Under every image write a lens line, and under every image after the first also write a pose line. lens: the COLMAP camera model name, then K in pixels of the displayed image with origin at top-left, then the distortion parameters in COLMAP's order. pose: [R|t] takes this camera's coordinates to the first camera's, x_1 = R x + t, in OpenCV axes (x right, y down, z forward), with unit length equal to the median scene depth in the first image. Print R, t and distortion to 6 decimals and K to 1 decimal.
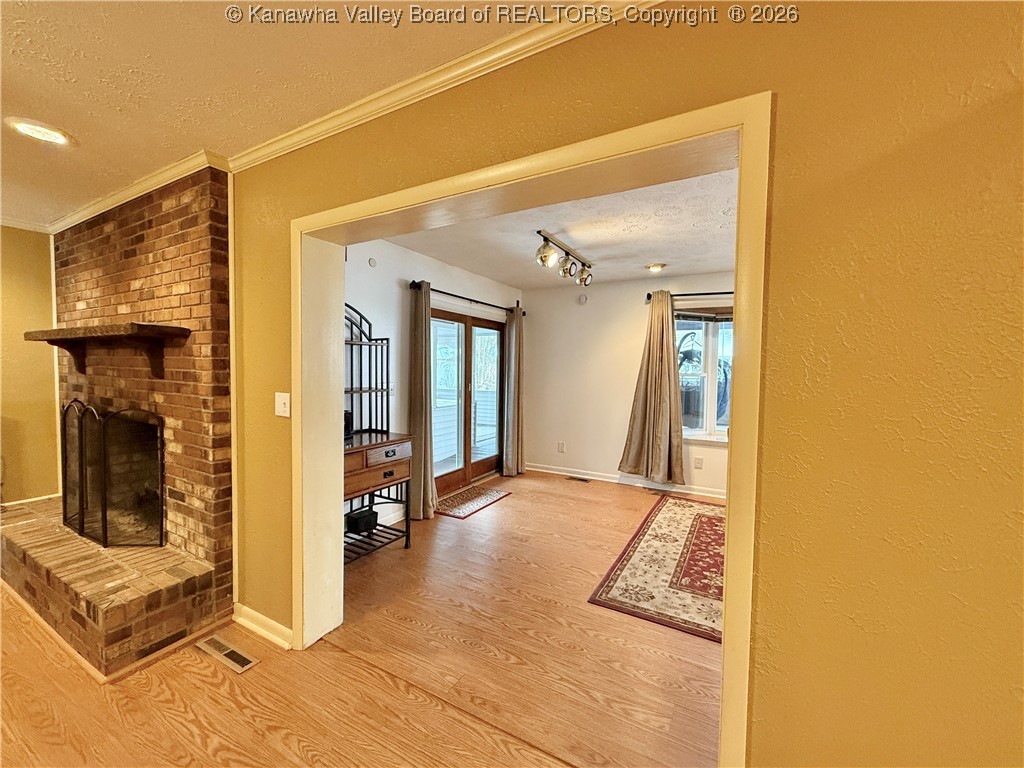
lens RADIAL K [[409.0, 0, 513.9], [0, 409.0, 384.1], [0, 0, 1]] dist [0.000927, -0.000129]
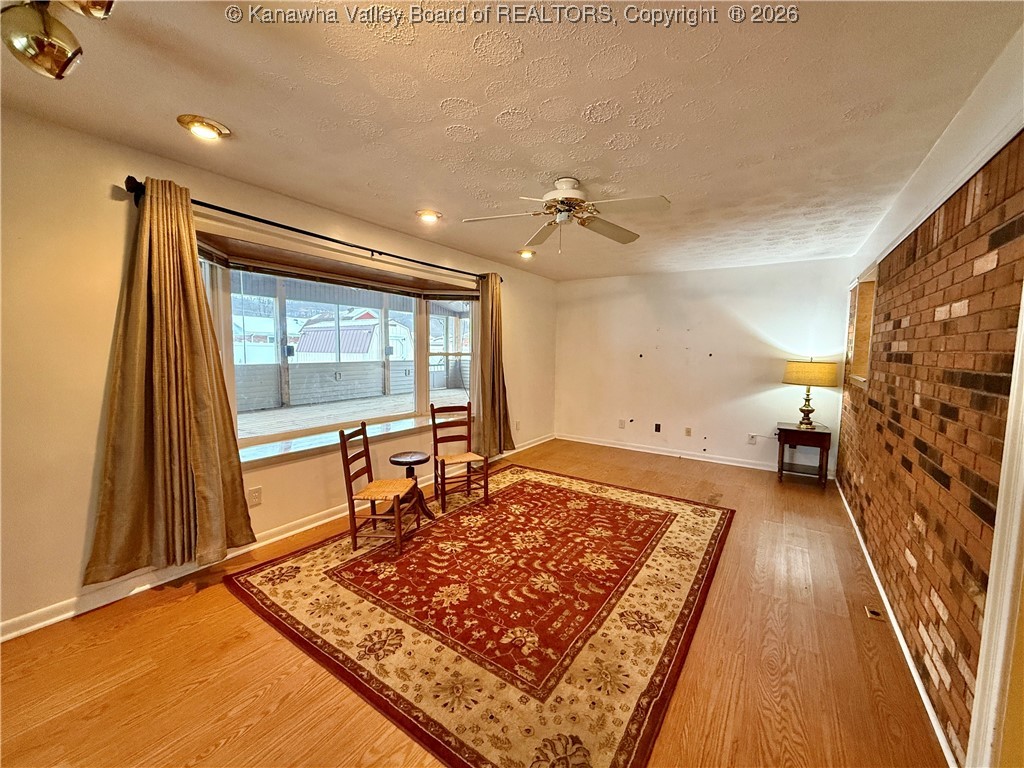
lens RADIAL K [[409.0, 0, 510.5], [0, 409.0, 383.1], [0, 0, 1]] dist [0.000927, -0.000129]
pose [[0.087879, -0.099126, 0.991187, -0.147523], [0.028204, 0.994885, 0.096995, -0.037680], [-0.995732, 0.019431, 0.090225, 0.738365]]
